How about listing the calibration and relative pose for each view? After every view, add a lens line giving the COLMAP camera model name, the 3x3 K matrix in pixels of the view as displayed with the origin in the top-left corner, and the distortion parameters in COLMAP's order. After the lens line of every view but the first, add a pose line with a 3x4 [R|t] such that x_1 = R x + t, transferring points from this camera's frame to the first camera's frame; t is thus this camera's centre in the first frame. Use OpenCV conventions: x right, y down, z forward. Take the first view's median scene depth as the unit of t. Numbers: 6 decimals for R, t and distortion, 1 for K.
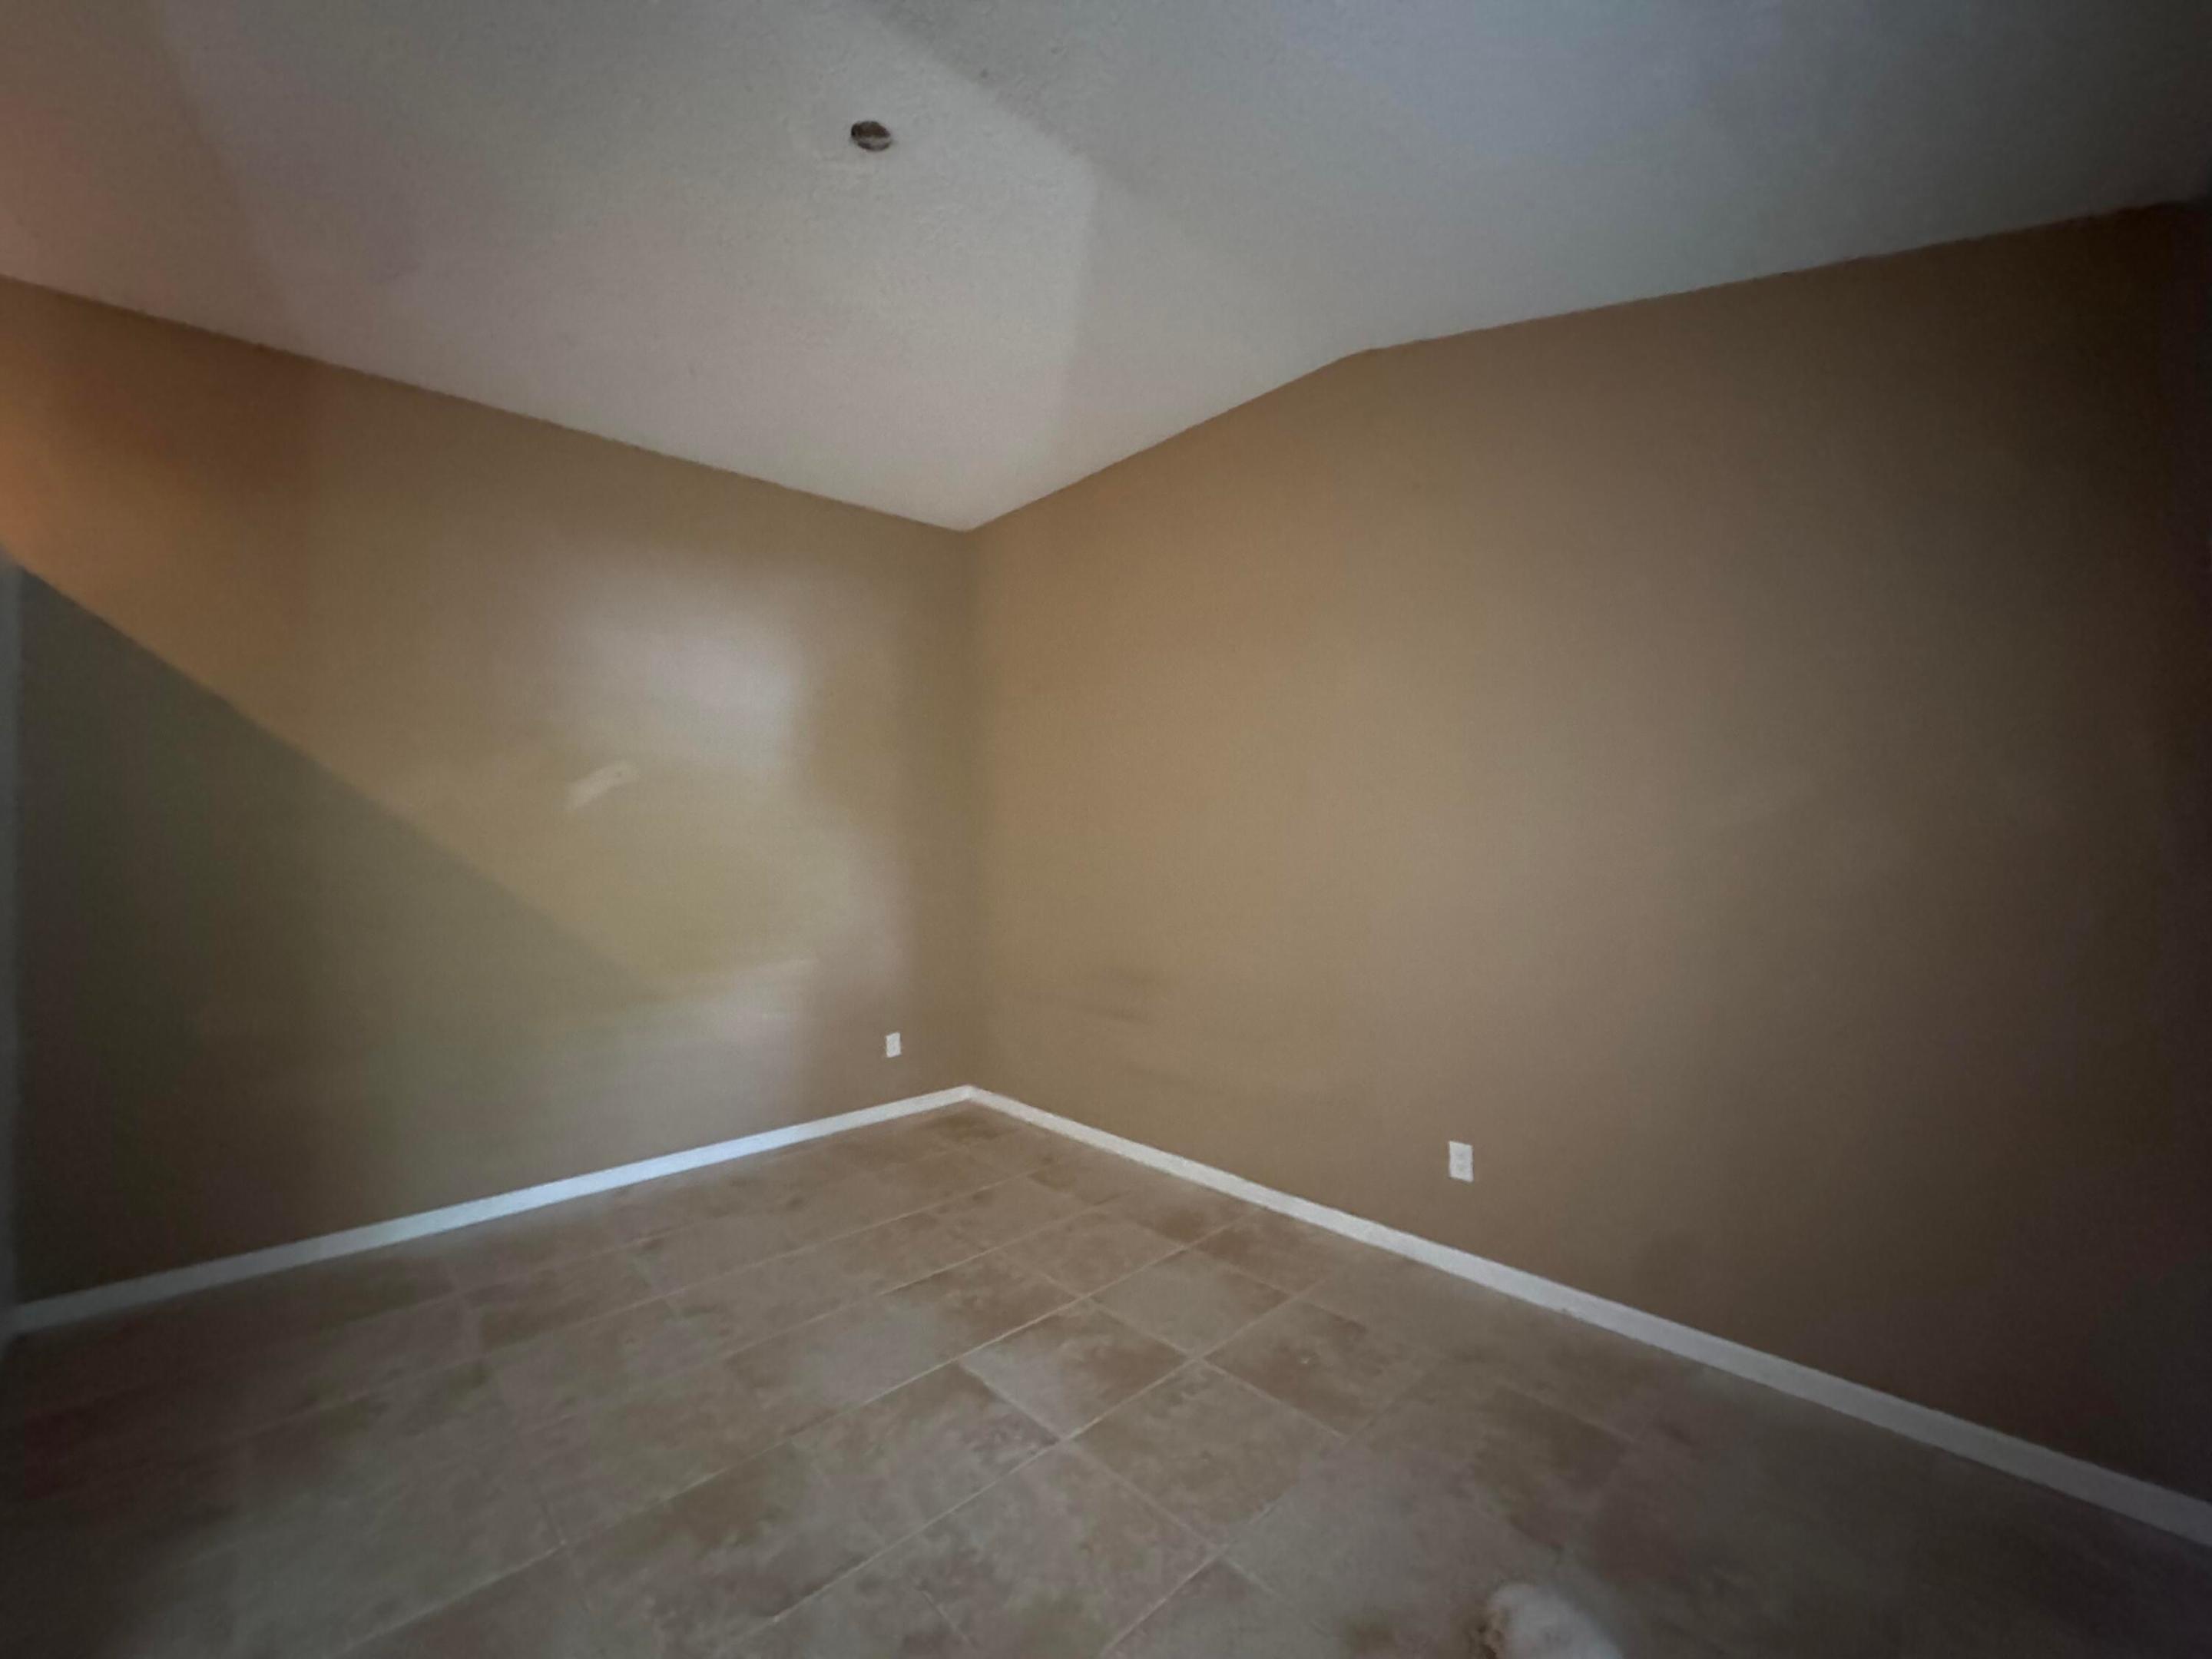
lens RADIAL K [[884.4, 0, 1108.3], [0, 884.4, 813.3], [0, 0, 1]] dist [-0.002248, -0.000163]
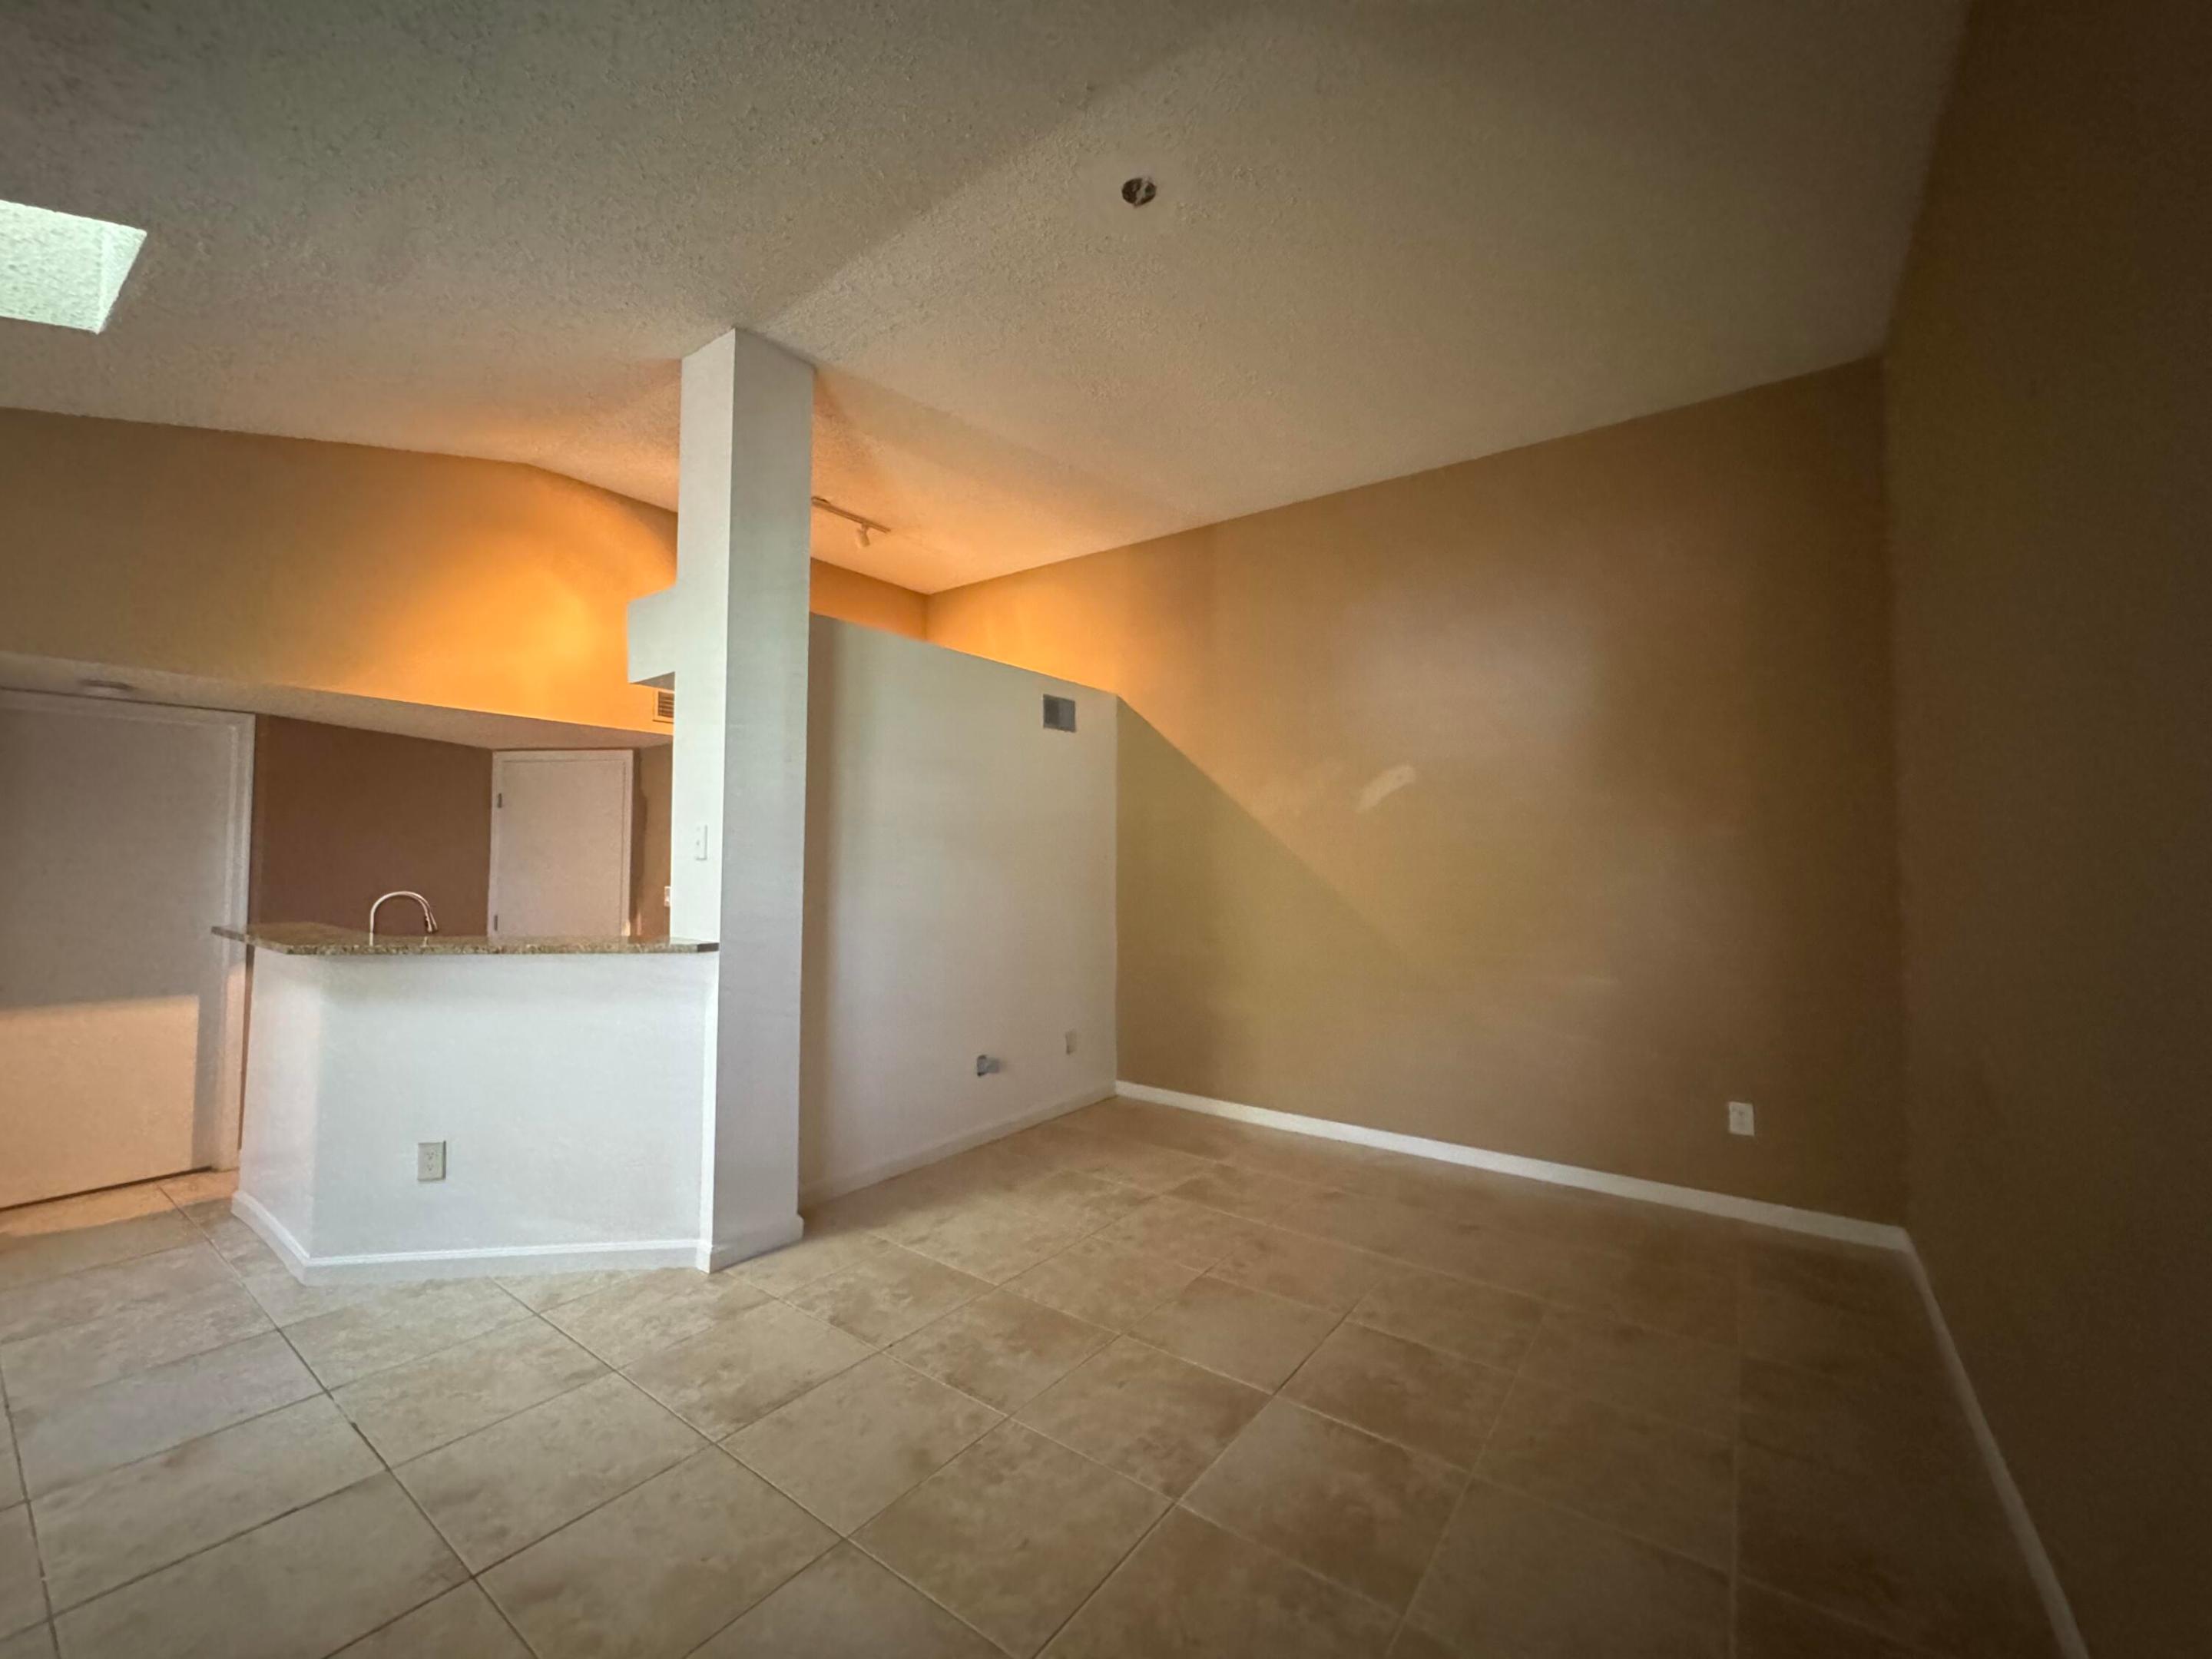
lens RADIAL K [[884.4, 0, 1104.0], [0, 884.4, 824.8], [0, 0, 1]] dist [-0.002248, -0.000163]
pose [[0.178395, -0.024507, -0.983654, 0.575585], [0.024710, 0.999486, -0.020420, 0.036635], [0.983649, -0.020664, 0.178909, 0.552891]]
